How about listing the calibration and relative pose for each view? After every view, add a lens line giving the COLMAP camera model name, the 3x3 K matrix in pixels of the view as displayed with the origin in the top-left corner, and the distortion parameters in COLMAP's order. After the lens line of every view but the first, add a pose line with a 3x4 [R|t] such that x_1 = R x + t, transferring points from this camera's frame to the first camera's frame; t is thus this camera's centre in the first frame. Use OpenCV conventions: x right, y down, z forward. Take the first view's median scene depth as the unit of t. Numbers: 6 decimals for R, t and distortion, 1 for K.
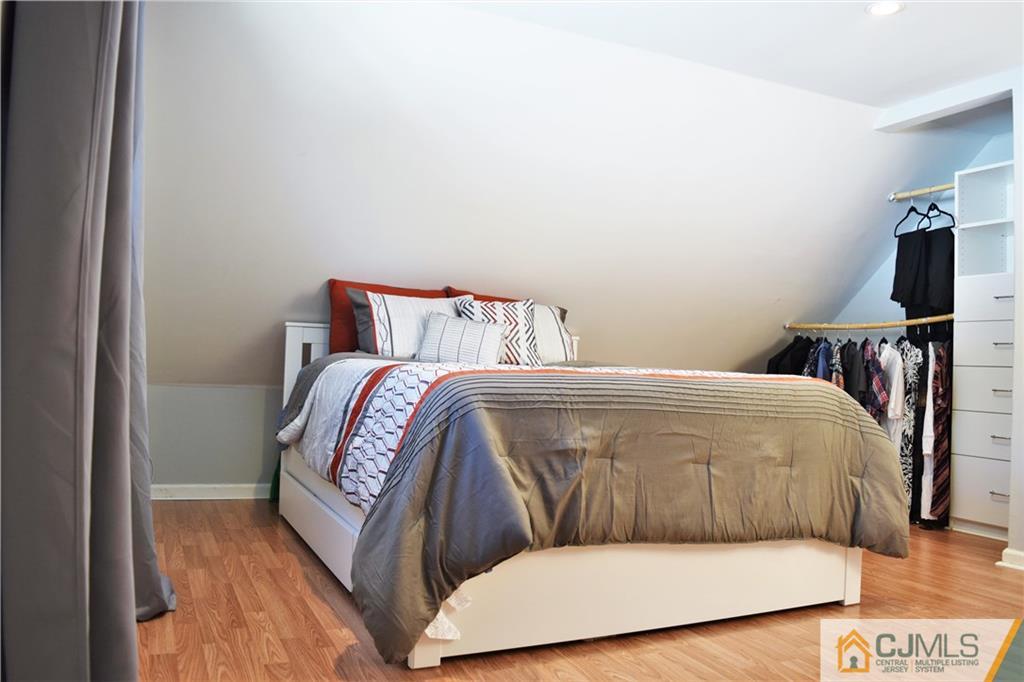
lens RADIAL K [[809.7, 0, 518.3], [0, 809.7, 347.8], [0, 0, 1]] dist [-0.073235, 0.011803]
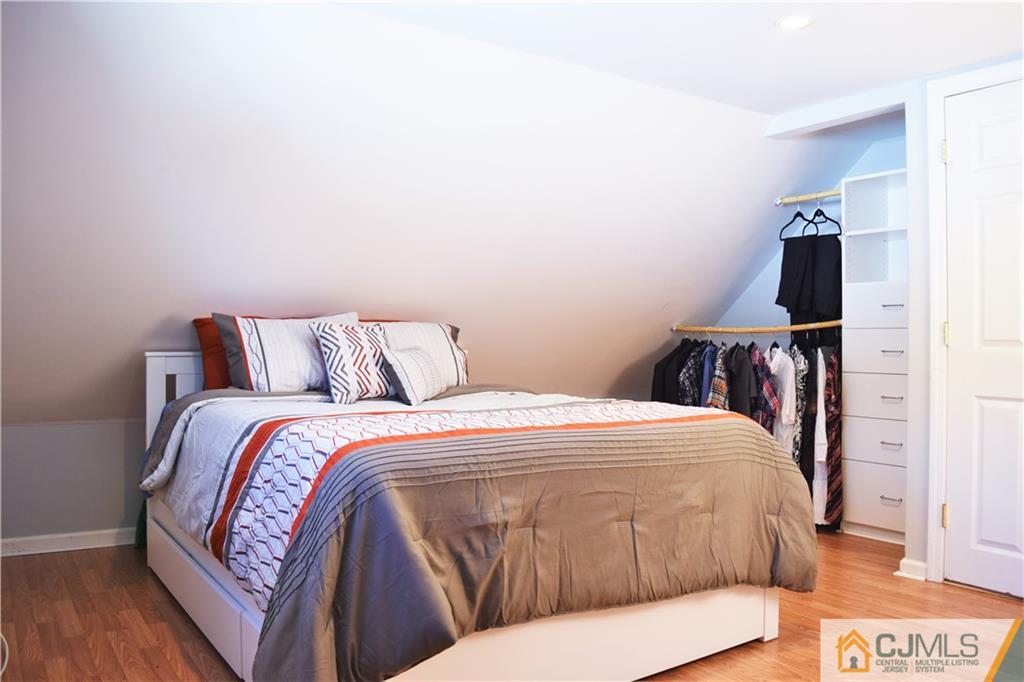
lens RADIAL K [[809.7, 0, 504.0], [0, 809.7, 335.5], [0, 0, 1]] dist [-0.073235, 0.011803]
pose [[0.988040, -0.030060, 0.151238, -0.037315], [0.026843, 0.999369, 0.023266, -0.077434], [-0.151842, -0.018928, 0.988224, 0.081761]]
